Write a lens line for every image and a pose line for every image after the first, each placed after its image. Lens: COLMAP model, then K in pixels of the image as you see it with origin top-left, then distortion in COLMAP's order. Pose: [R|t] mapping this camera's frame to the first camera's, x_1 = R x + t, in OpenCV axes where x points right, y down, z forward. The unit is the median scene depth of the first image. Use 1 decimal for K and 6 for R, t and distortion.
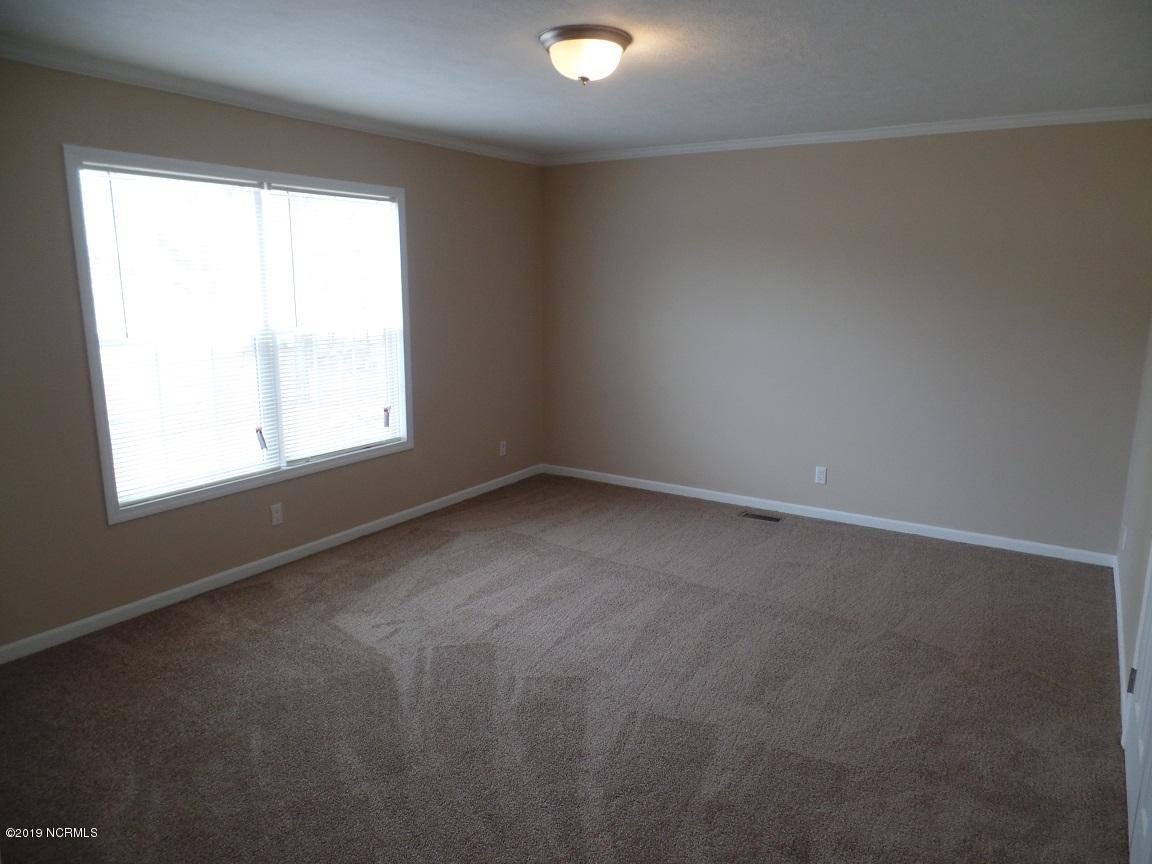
lens RADIAL K [[786.1, 0, 576.0], [0, 786.1, 432.0], [0, 0, 1]] dist [-0.006690, 0.001322]
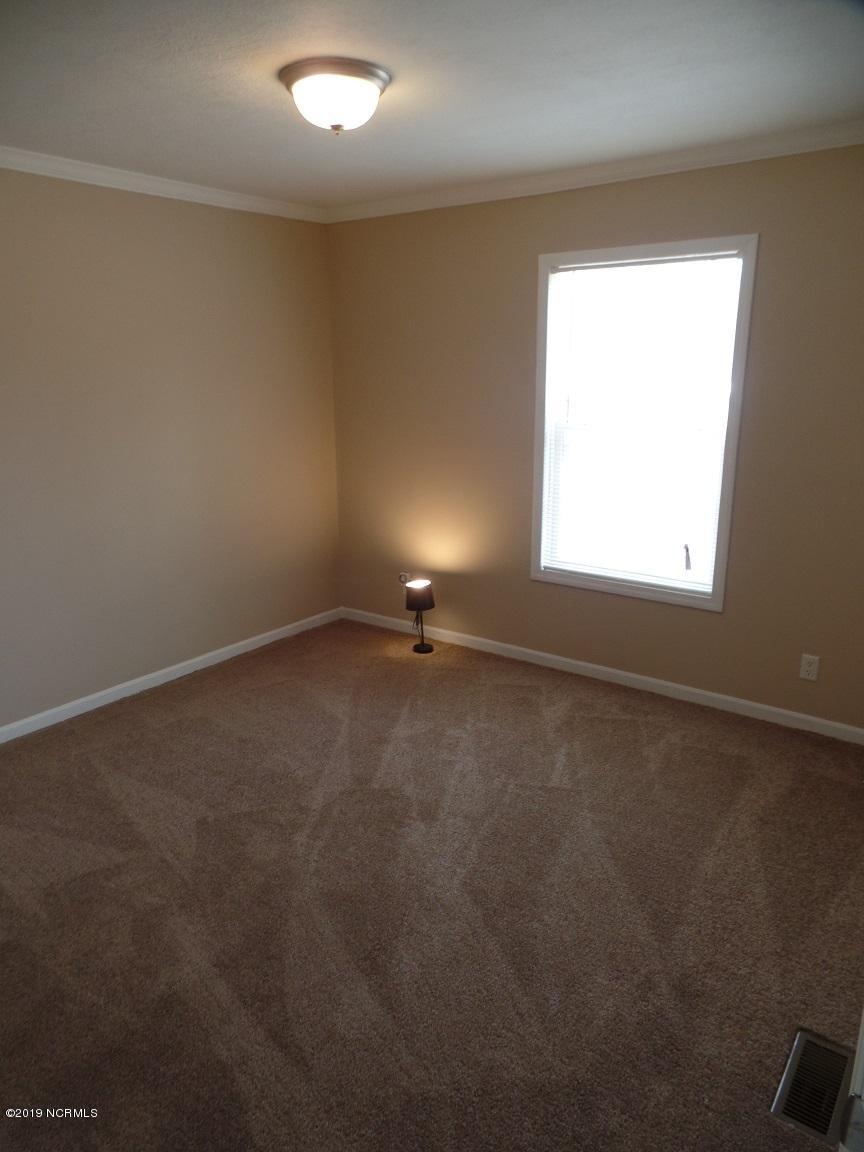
lens RADIAL K [[786.1, 0, 432.0], [0, 786.1, 576.0], [0, 0, 1]] dist [-0.006690, 0.001322]
pose [[-0.070562, 0.253554, -0.964744, 0.505077], [-0.191181, 0.945788, 0.262555, -0.153093], [0.979015, 0.202967, -0.018262, 0.781320]]
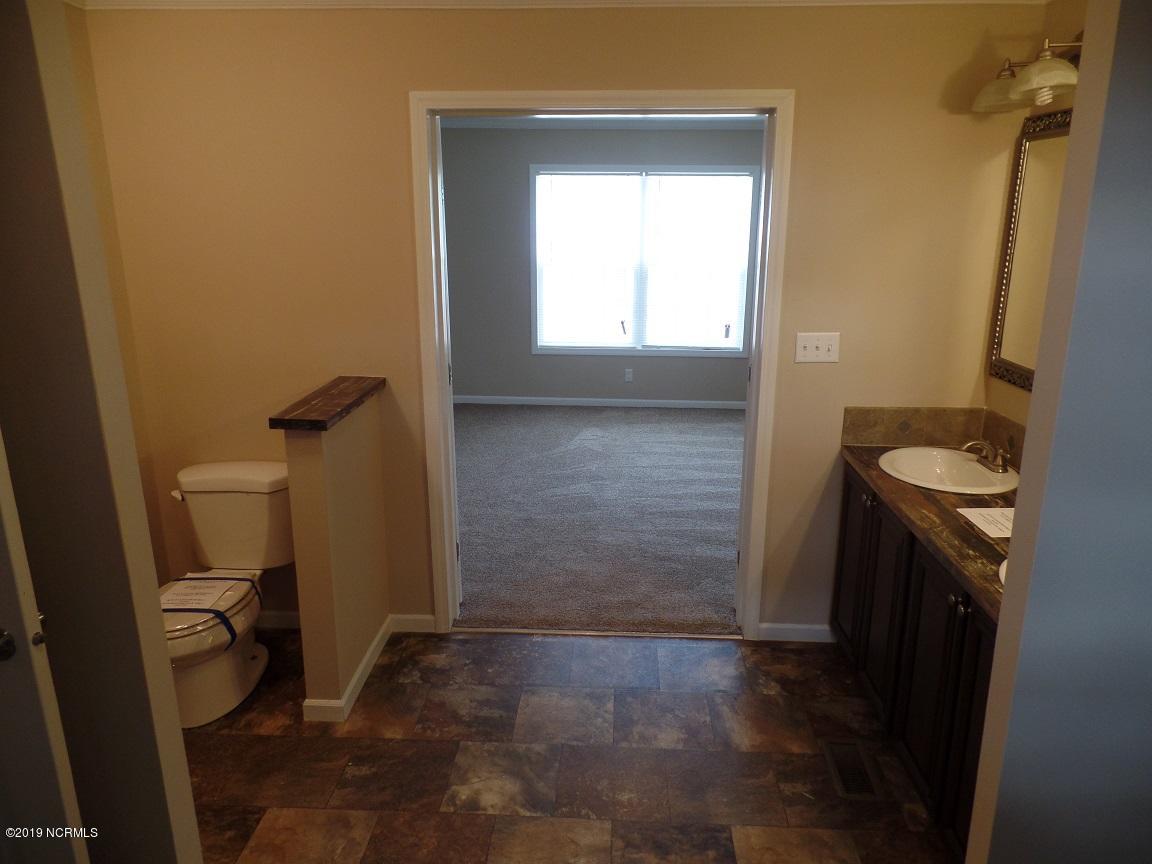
lens RADIAL K [[786.1, 0, 576.0], [0, 786.1, 432.0], [0, 0, 1]] dist [-0.006690, 0.001322]
pose [[0.505888, 0.234451, -0.830127, 1.053514], [-0.173690, 0.970330, 0.168200, -0.041747], [0.844932, 0.059095, 0.531600, 0.033606]]
